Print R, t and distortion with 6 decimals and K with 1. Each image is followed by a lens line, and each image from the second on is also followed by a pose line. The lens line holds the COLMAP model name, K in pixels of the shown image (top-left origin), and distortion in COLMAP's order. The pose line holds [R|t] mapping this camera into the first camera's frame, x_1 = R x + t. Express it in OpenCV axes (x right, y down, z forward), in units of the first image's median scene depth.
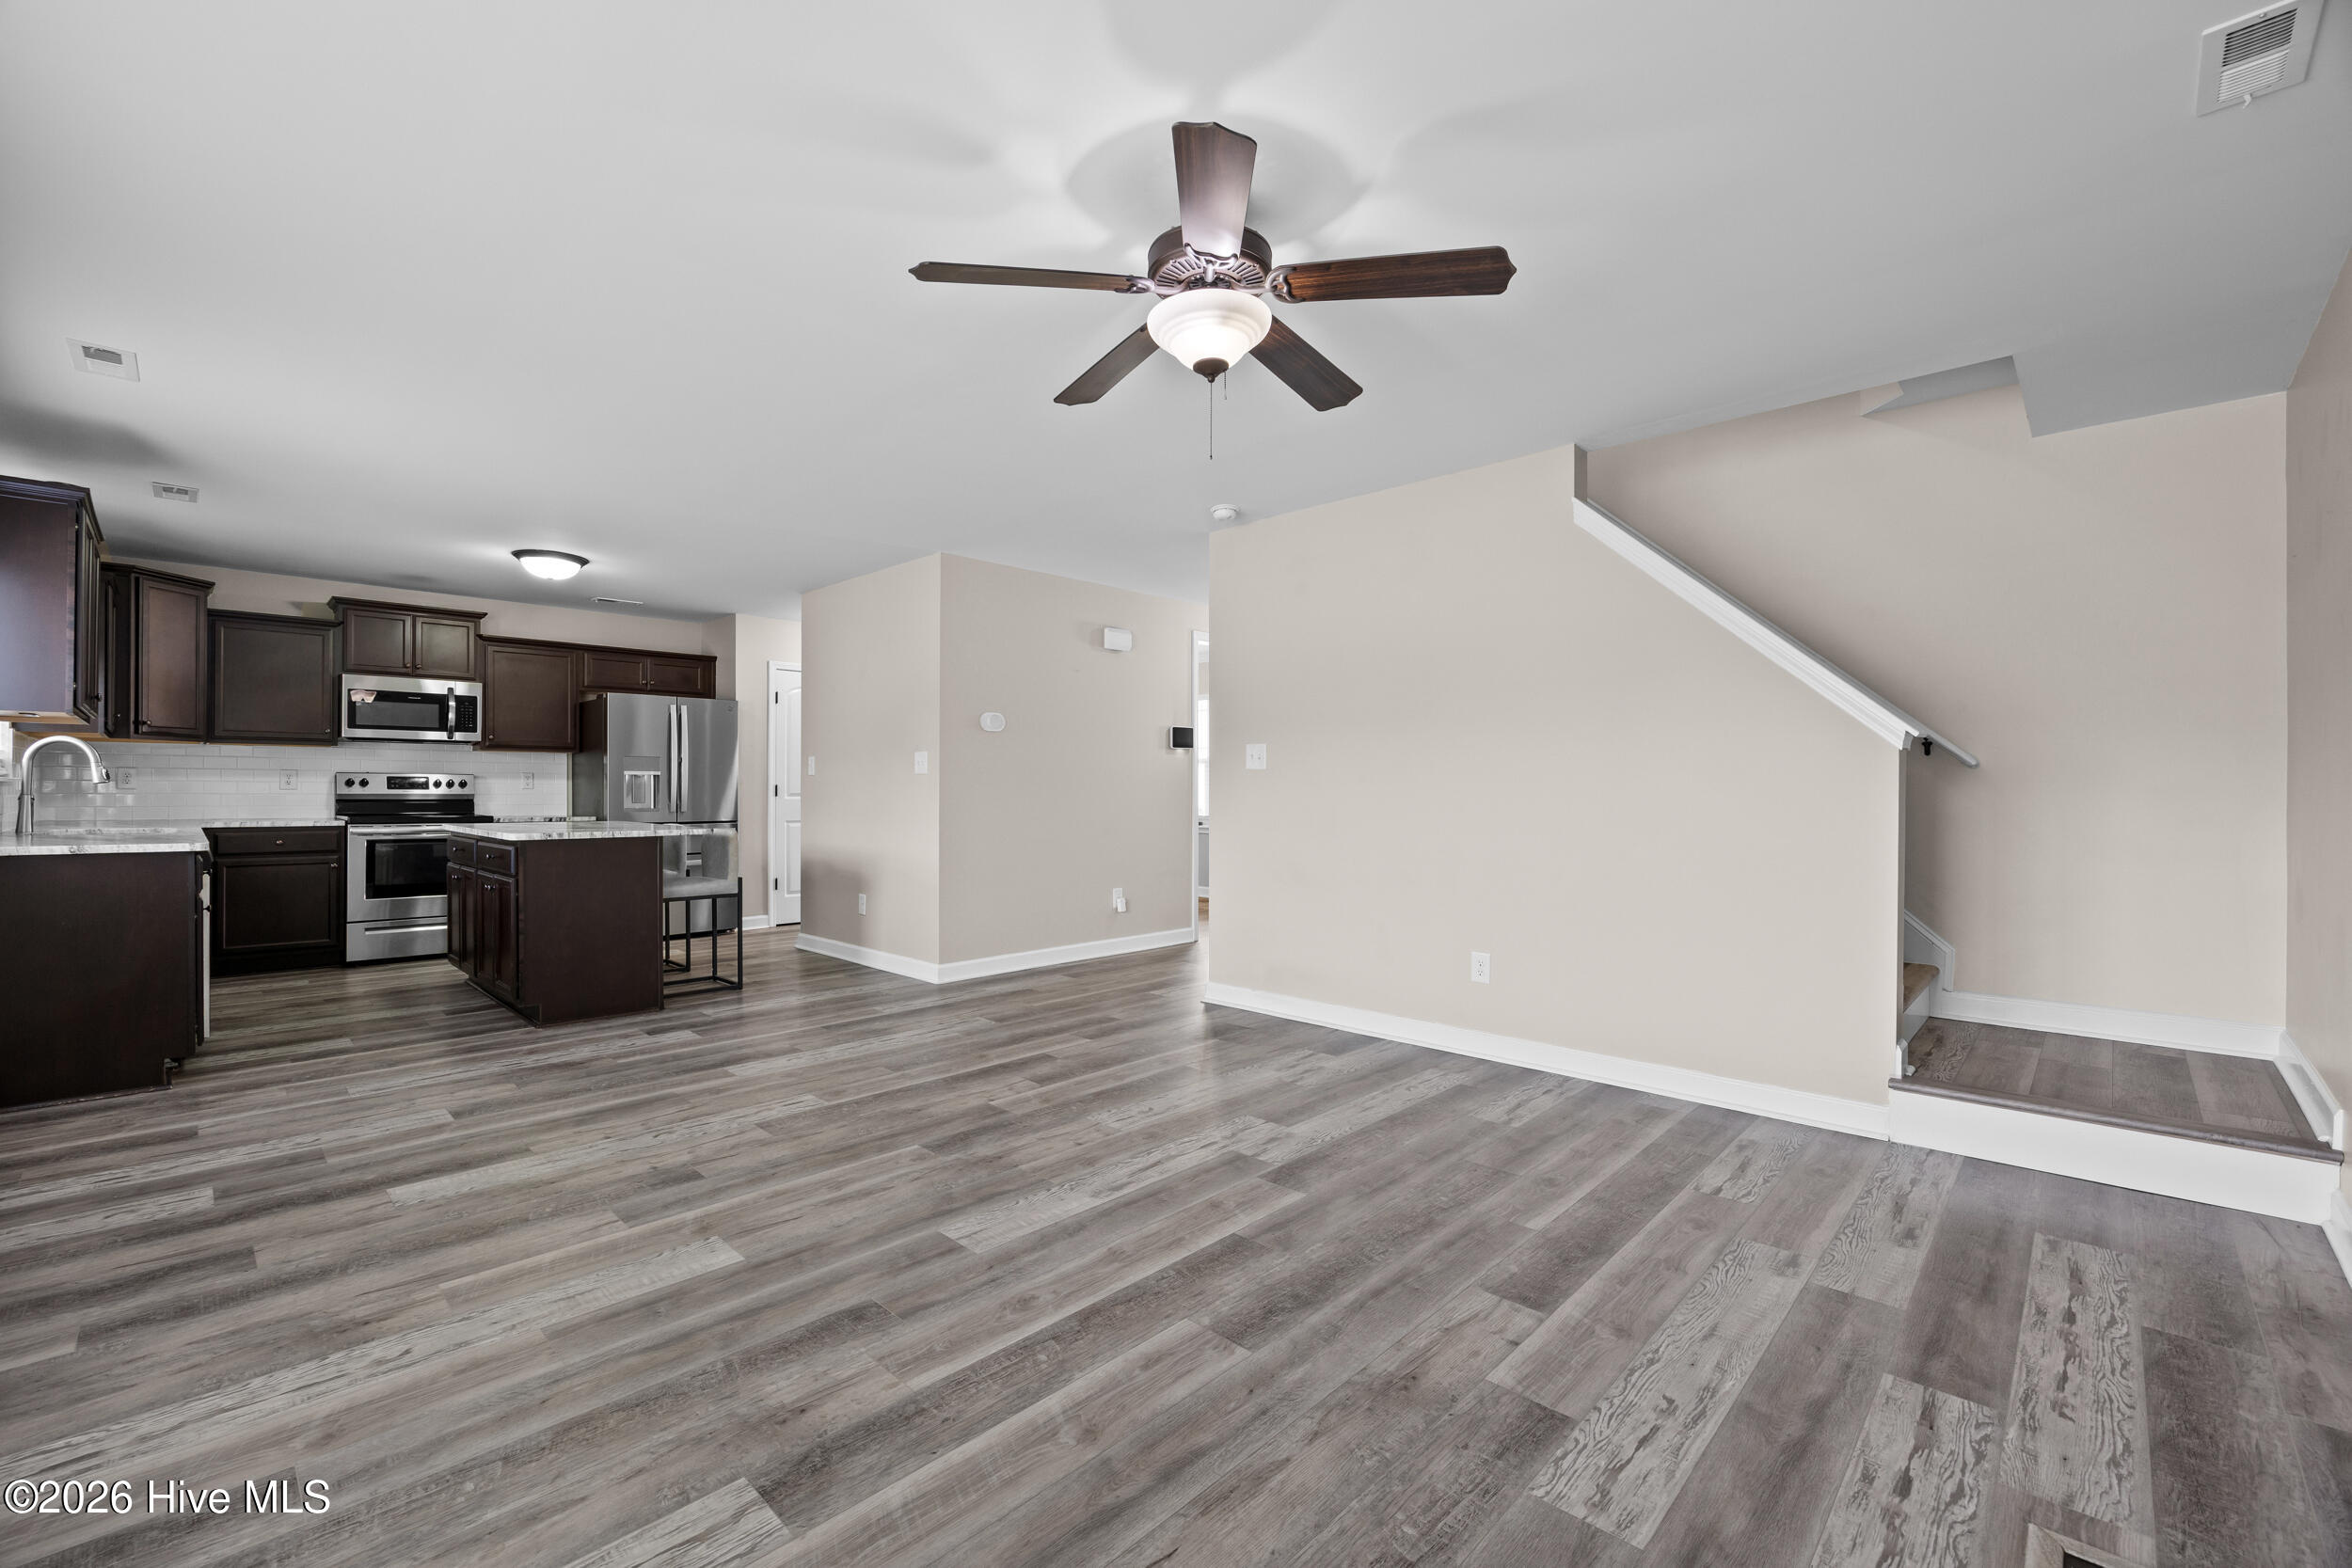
lens RADIAL K [[977.1, 0, 1167.4], [0, 977.1, 788.3], [0, 0, 1]] dist [-0.016362, -0.000102]
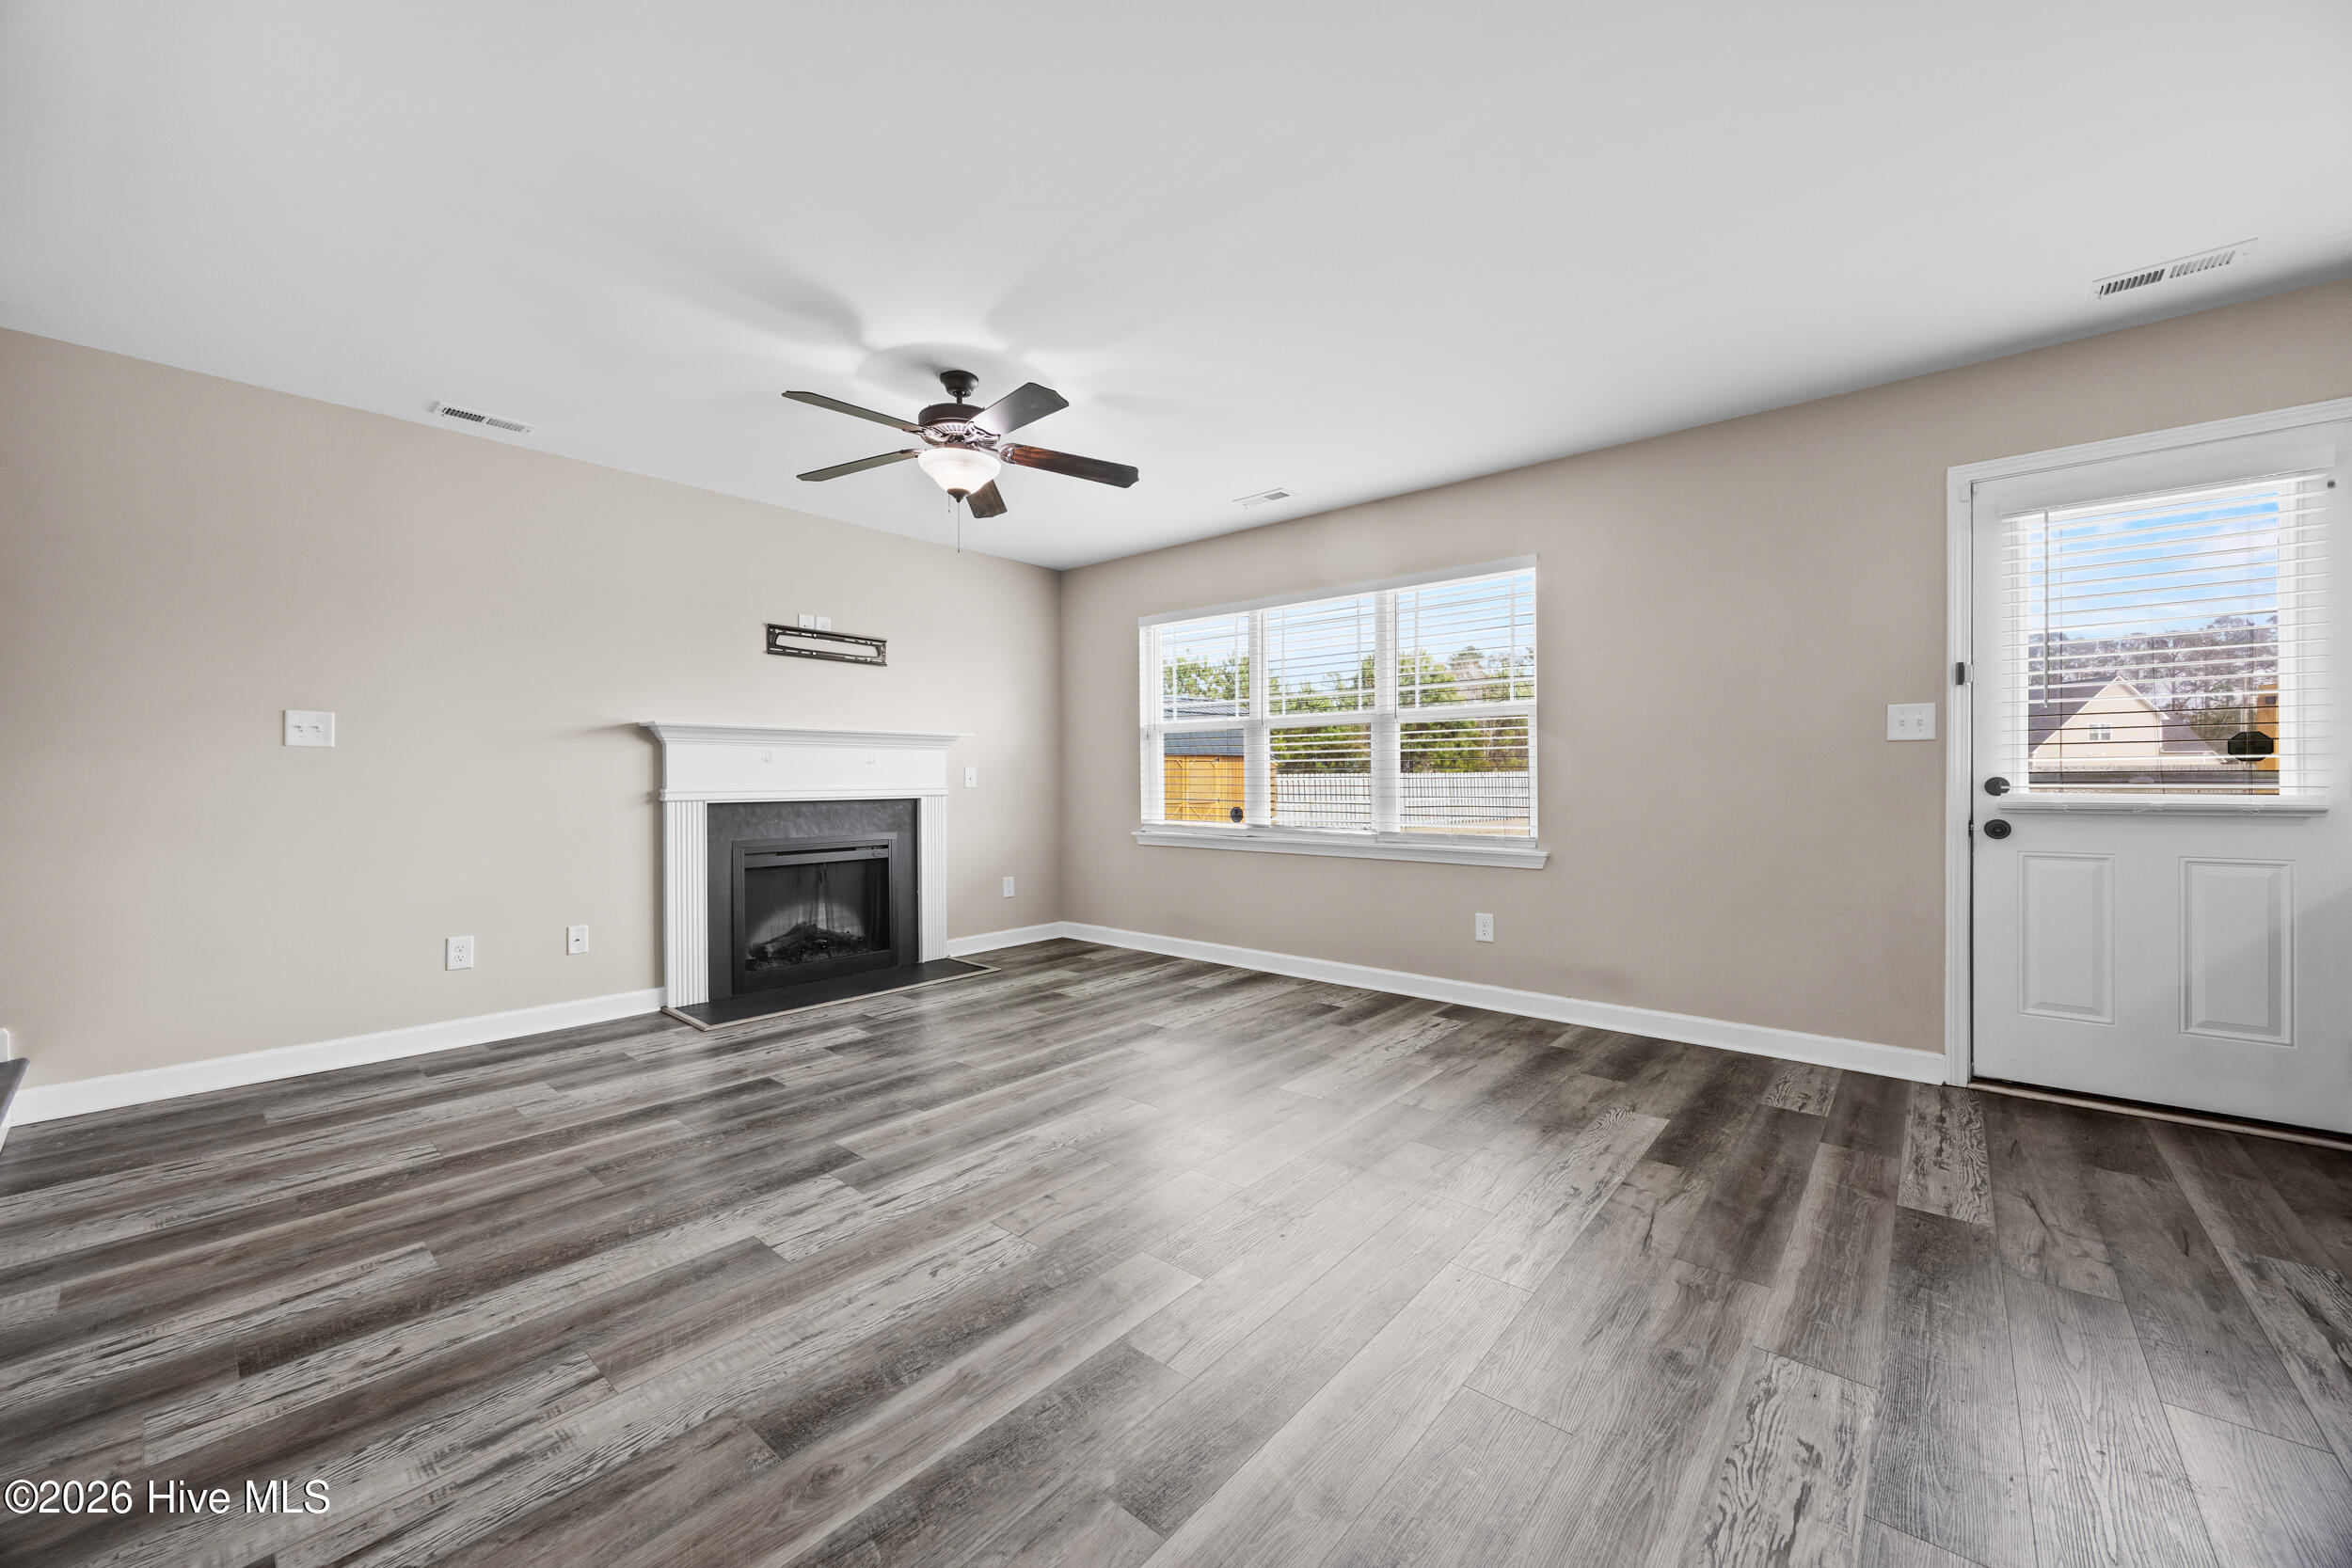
lens RADIAL K [[891.8, 0, 1175.2], [0, 891.8, 786.0], [0, 0, 1]] dist [-0.004497, 0.000457]
pose [[-0.998219, 0.001939, -0.059620, -0.196125], [0.001533, 0.999975, 0.006854, 0.022095], [0.059632, 0.006750, -0.998198, 2.242831]]
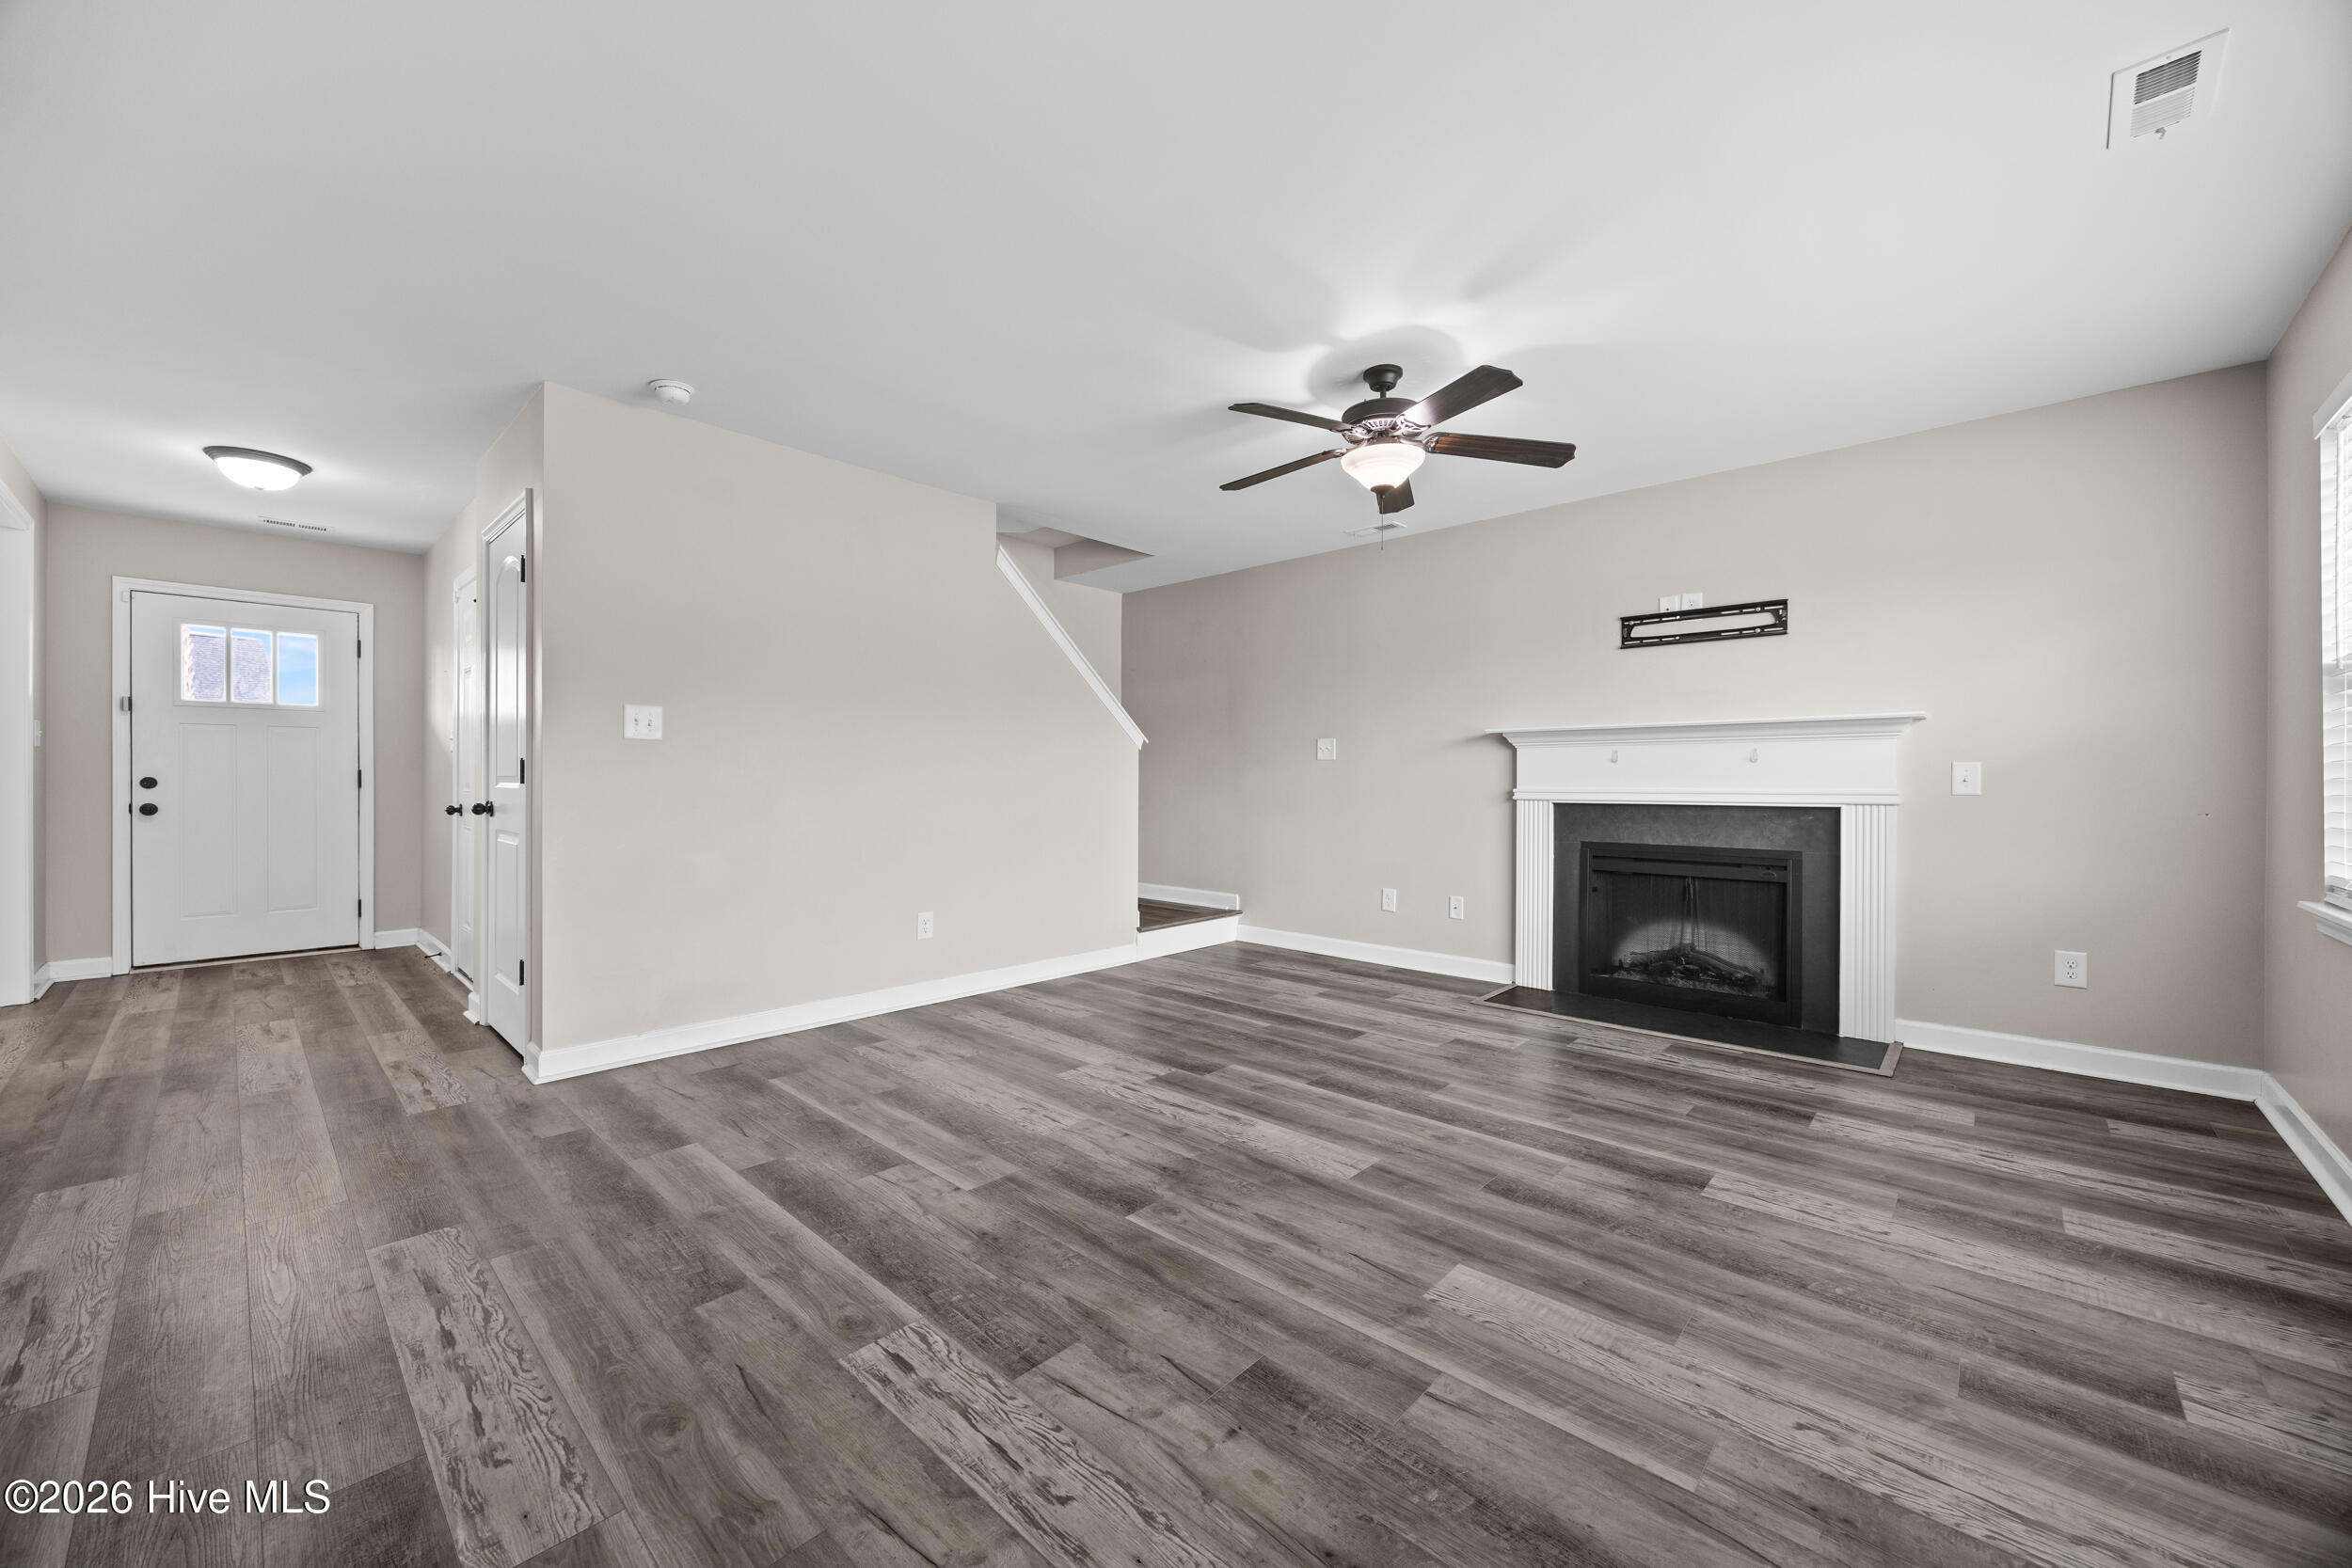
lens RADIAL K [[891.8, 0, 1169.4], [0, 891.8, 790.2], [0, 0, 1]] dist [-0.004497, 0.000457]
pose [[-0.017377, -0.013446, 0.999759, -1.236937], [-0.002710, 0.999907, 0.013401, 0.017777], [-0.999845, -0.002476, -0.017412, 1.250358]]
